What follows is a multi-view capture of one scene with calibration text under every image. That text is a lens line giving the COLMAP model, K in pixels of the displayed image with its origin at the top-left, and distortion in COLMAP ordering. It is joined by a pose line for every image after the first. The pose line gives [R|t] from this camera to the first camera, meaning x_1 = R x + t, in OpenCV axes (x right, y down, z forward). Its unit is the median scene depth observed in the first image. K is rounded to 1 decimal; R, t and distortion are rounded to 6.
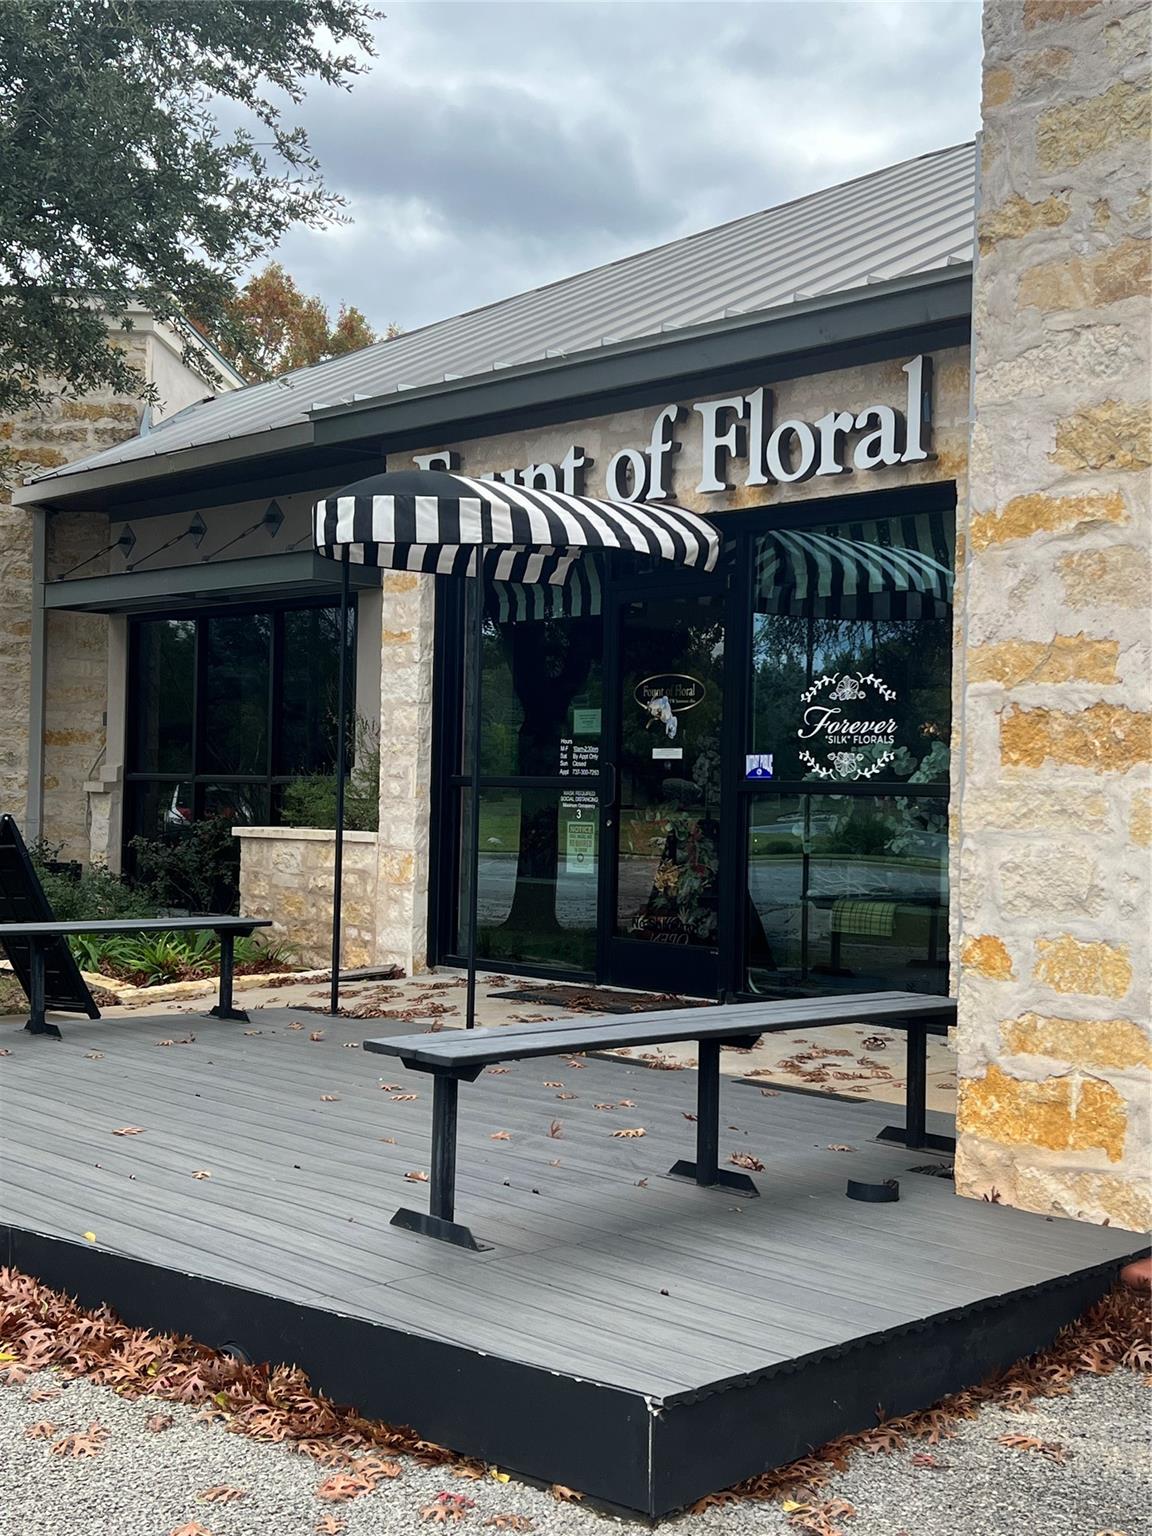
lens RADIAL K [[1887.4, 0, 577.5], [0, 1887.4, 779.3], [0, 0, 1]] dist [0.169939, -0.458771]
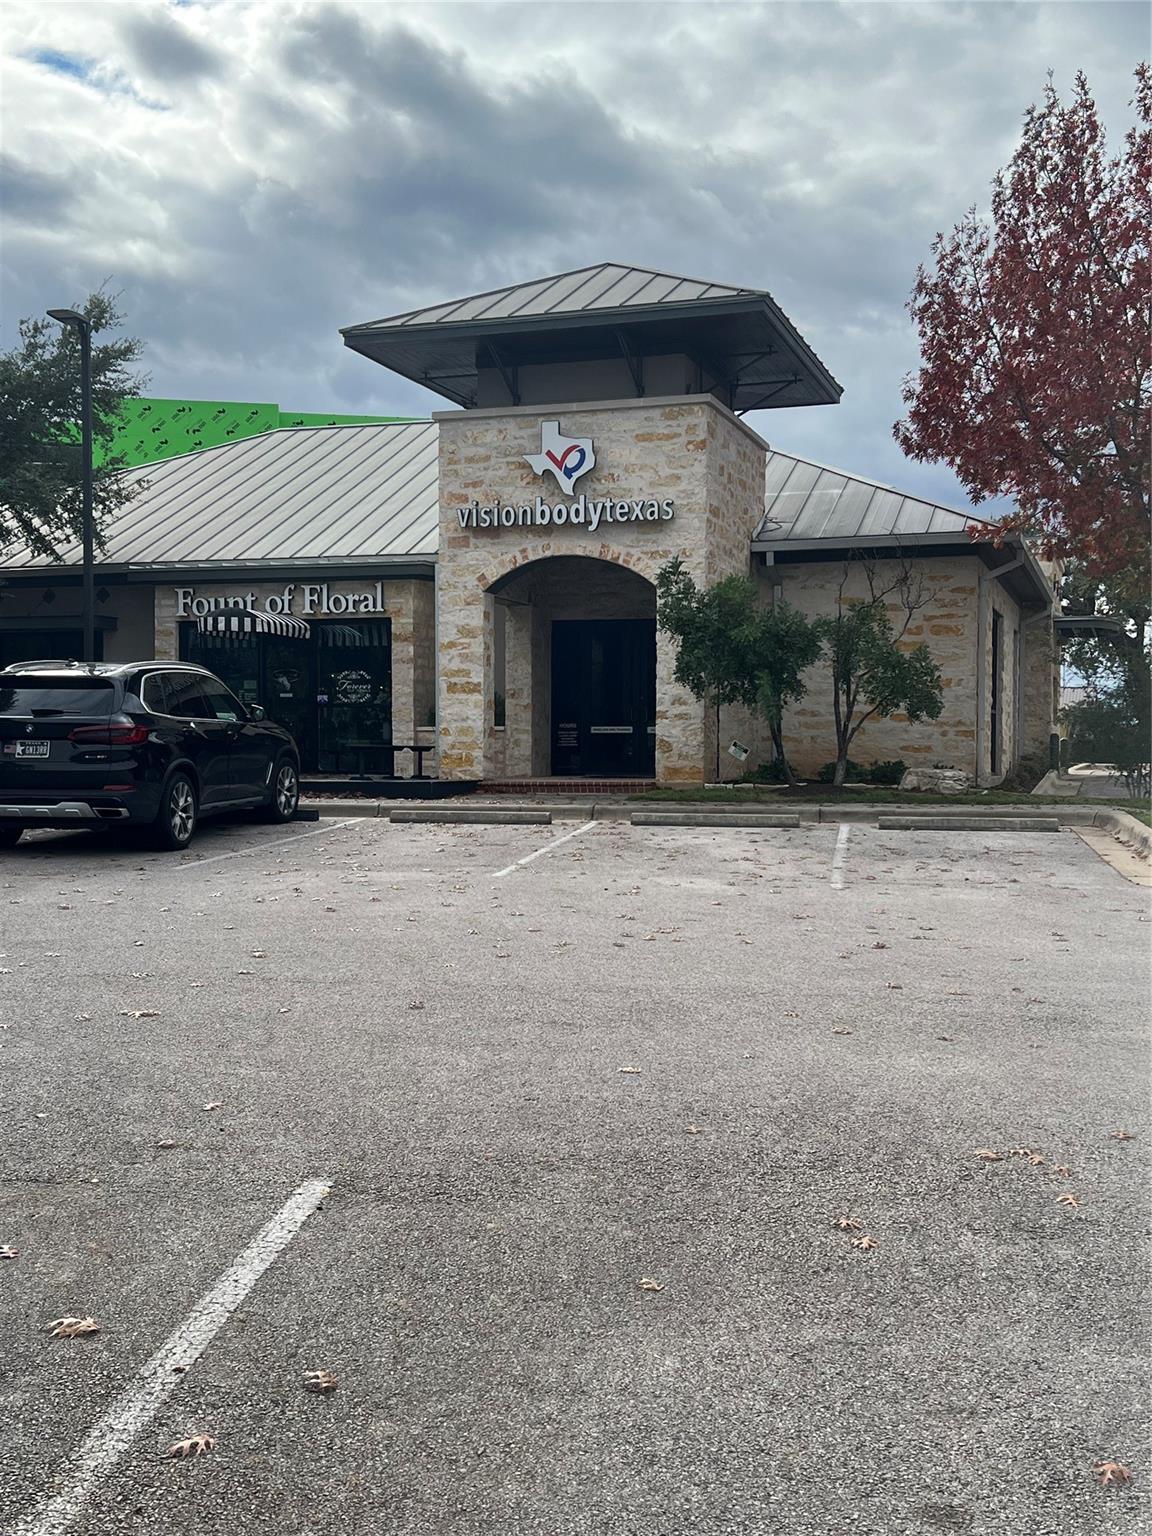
lens RADIAL K [[1672.9, 0, 580.8], [0, 1672.9, 786.7], [0, 0, 1]] dist [0.159500, -0.004566]
pose [[0.874120, -0.026706, 0.484976, -0.997330], [0.012809, 0.999407, 0.031947, 0.061964], [-0.485542, -0.021714, 0.873944, -1.875235]]
